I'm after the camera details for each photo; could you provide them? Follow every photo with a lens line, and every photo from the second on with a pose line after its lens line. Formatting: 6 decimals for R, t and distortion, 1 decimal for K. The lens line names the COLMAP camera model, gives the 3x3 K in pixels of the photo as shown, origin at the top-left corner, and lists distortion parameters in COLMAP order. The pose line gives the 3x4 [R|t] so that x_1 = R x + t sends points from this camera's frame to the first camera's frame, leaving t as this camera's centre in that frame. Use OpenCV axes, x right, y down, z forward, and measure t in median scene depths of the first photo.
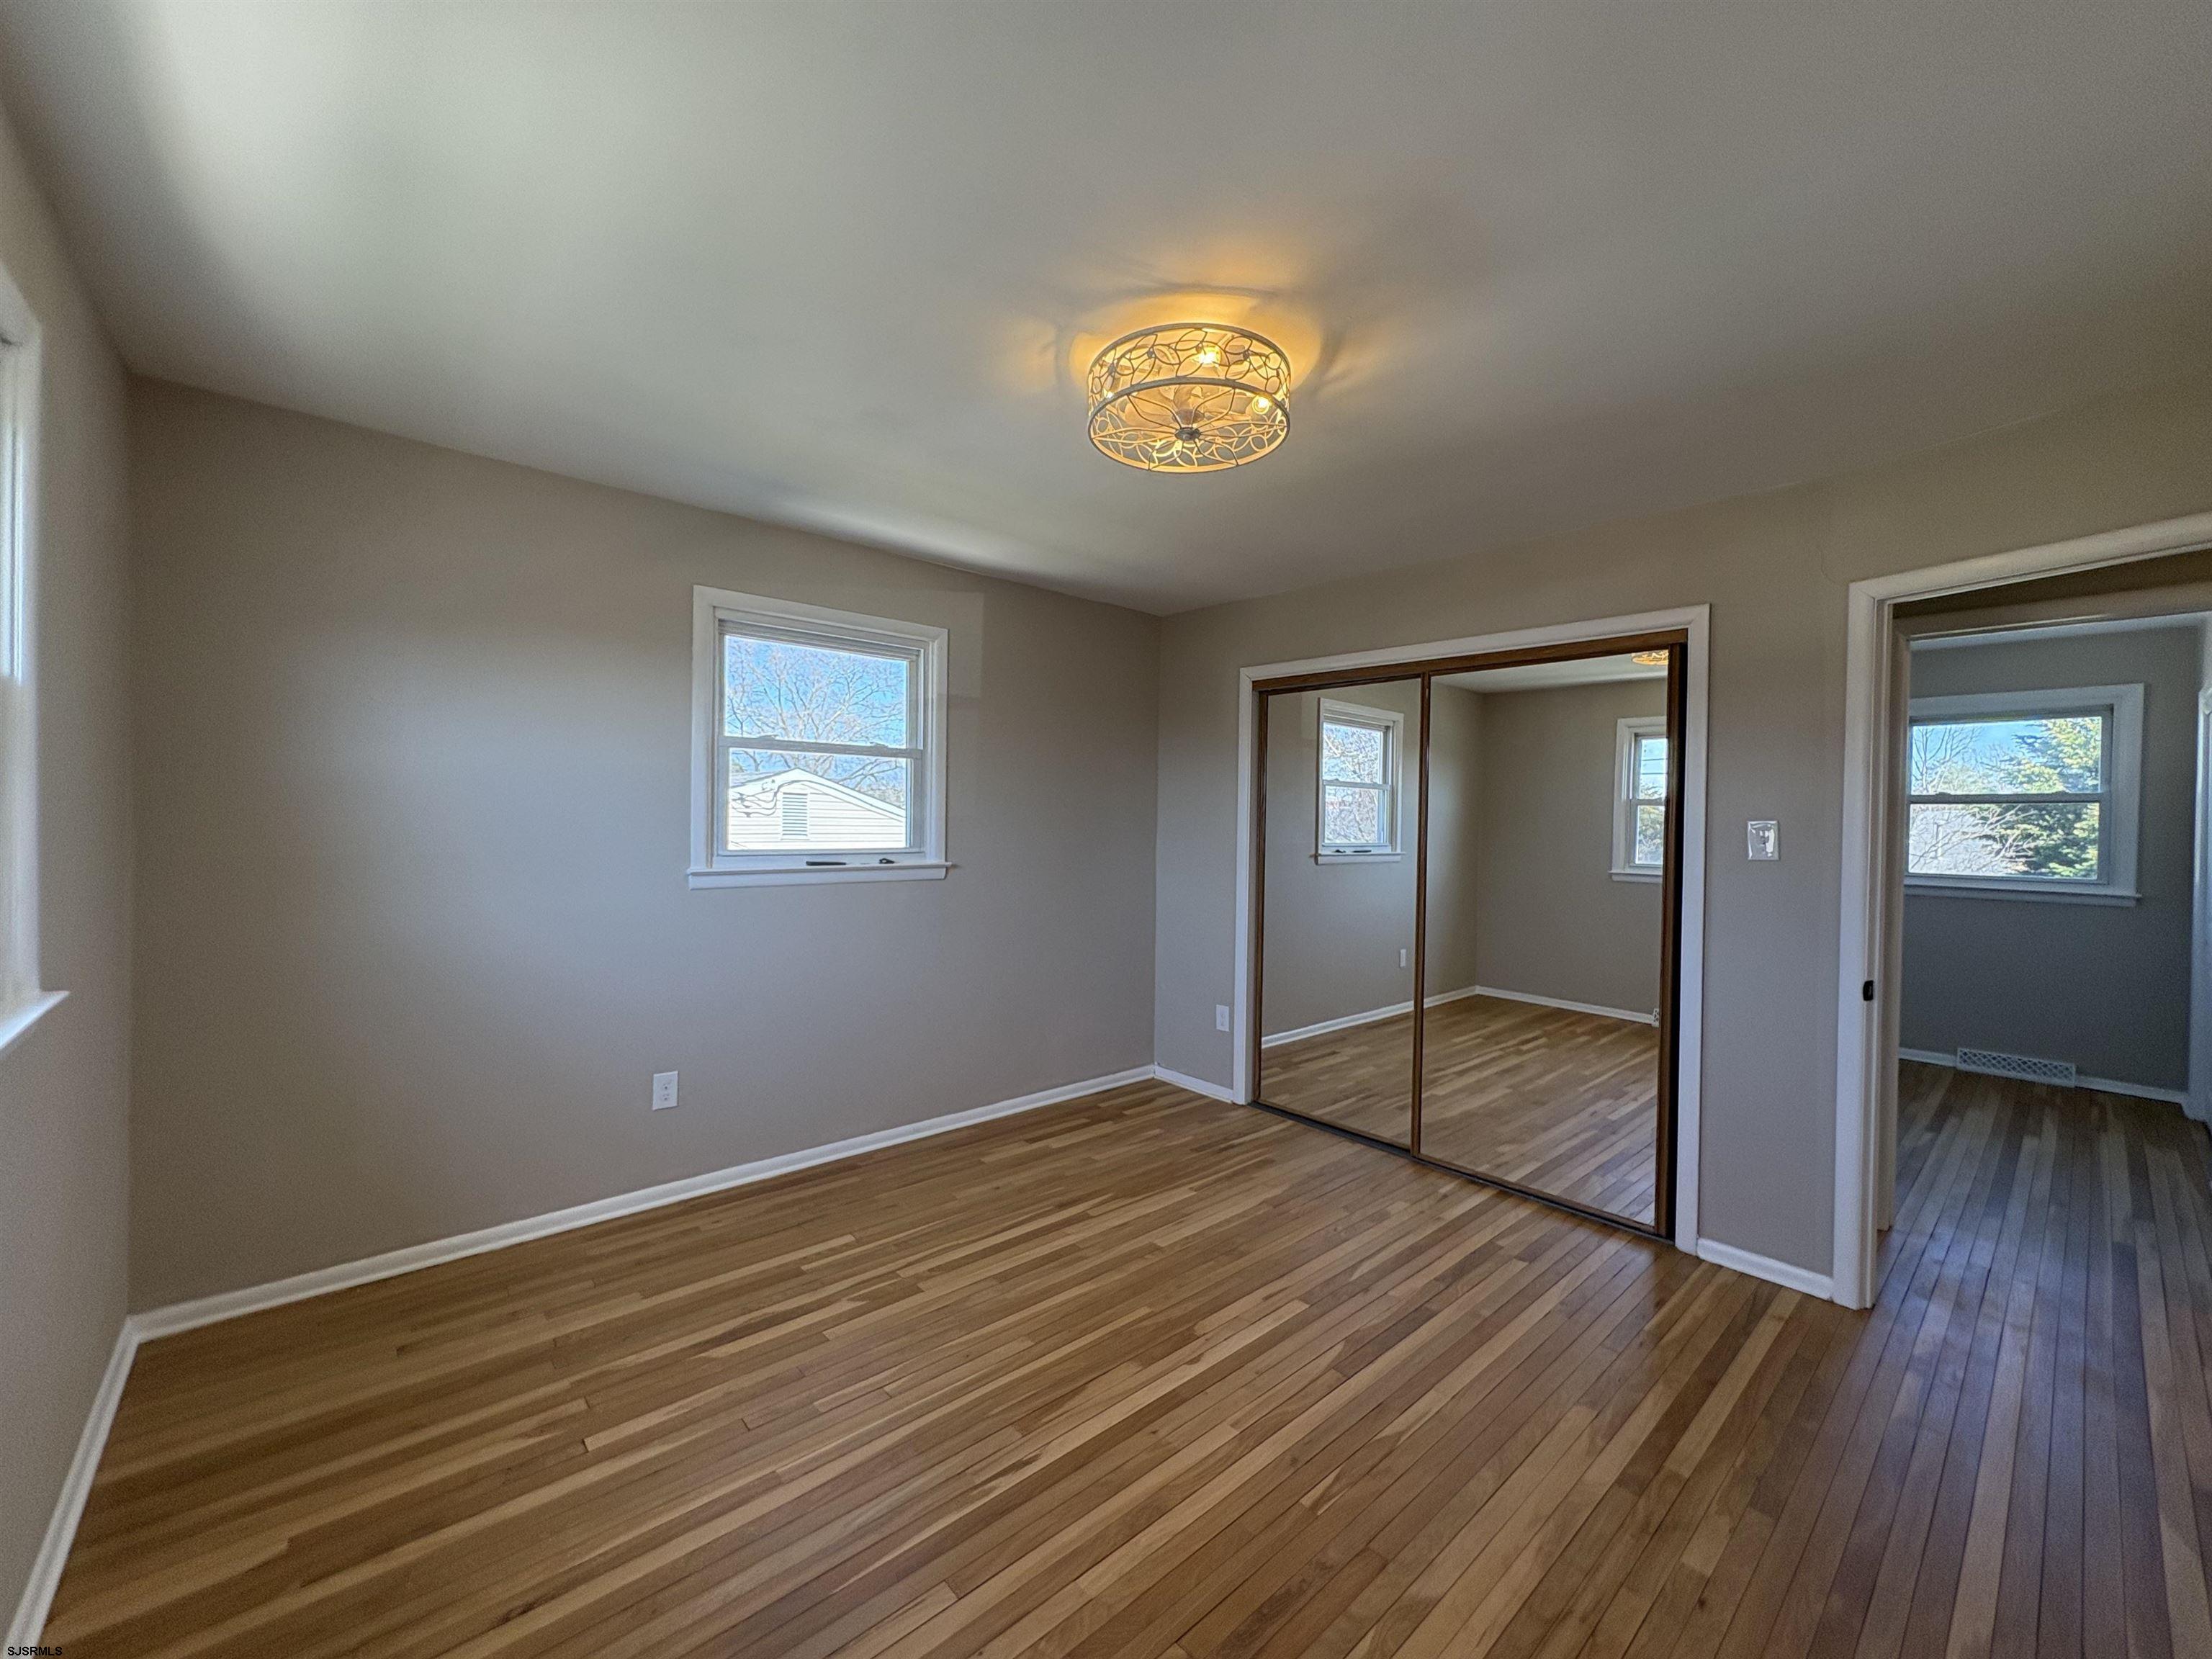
lens RADIAL K [[880.9, 0, 1085.4], [0, 880.9, 849.8], [0, 0, 1]] dist [0.001327, 0.000069]
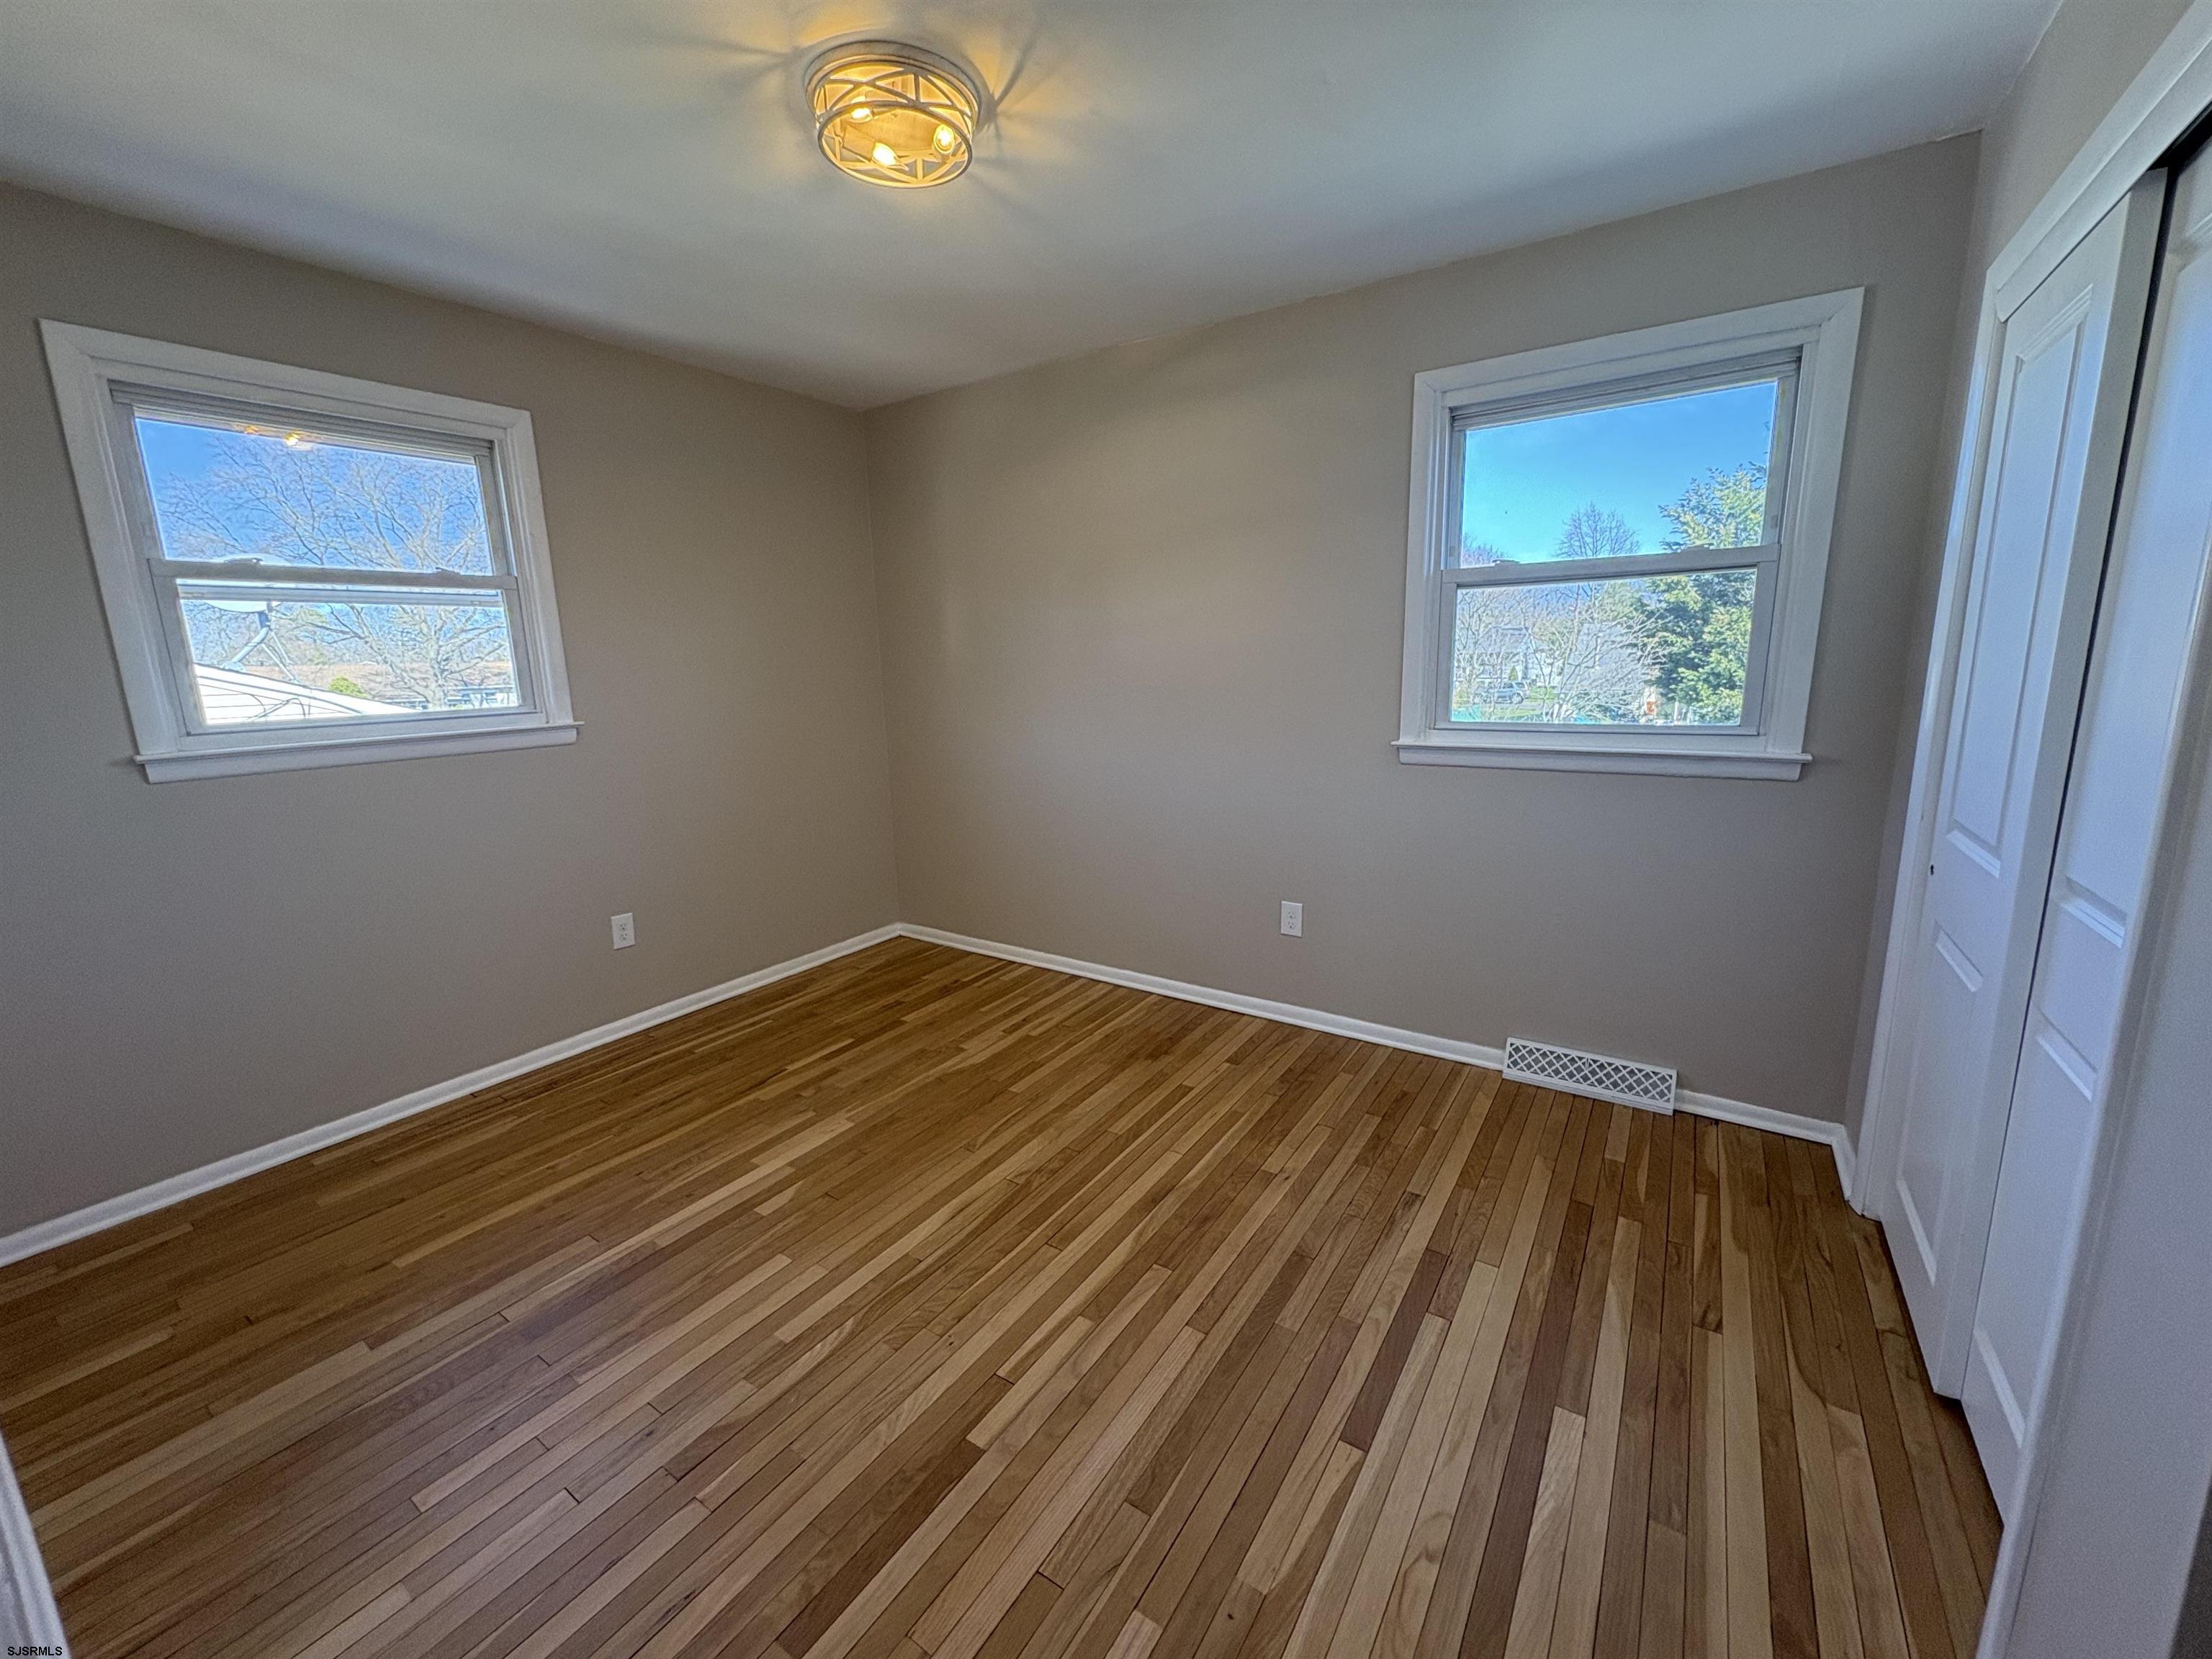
lens RADIAL K [[880.9, 0, 1087.0], [0, 880.9, 843.6], [0, 0, 1]] dist [0.001327, 0.000069]
pose [[0.968942, -0.086964, 0.231493, 0.163543], [0.044995, 0.982498, 0.180759, -0.002013], [-0.243161, -0.164729, 0.955896, 0.147639]]
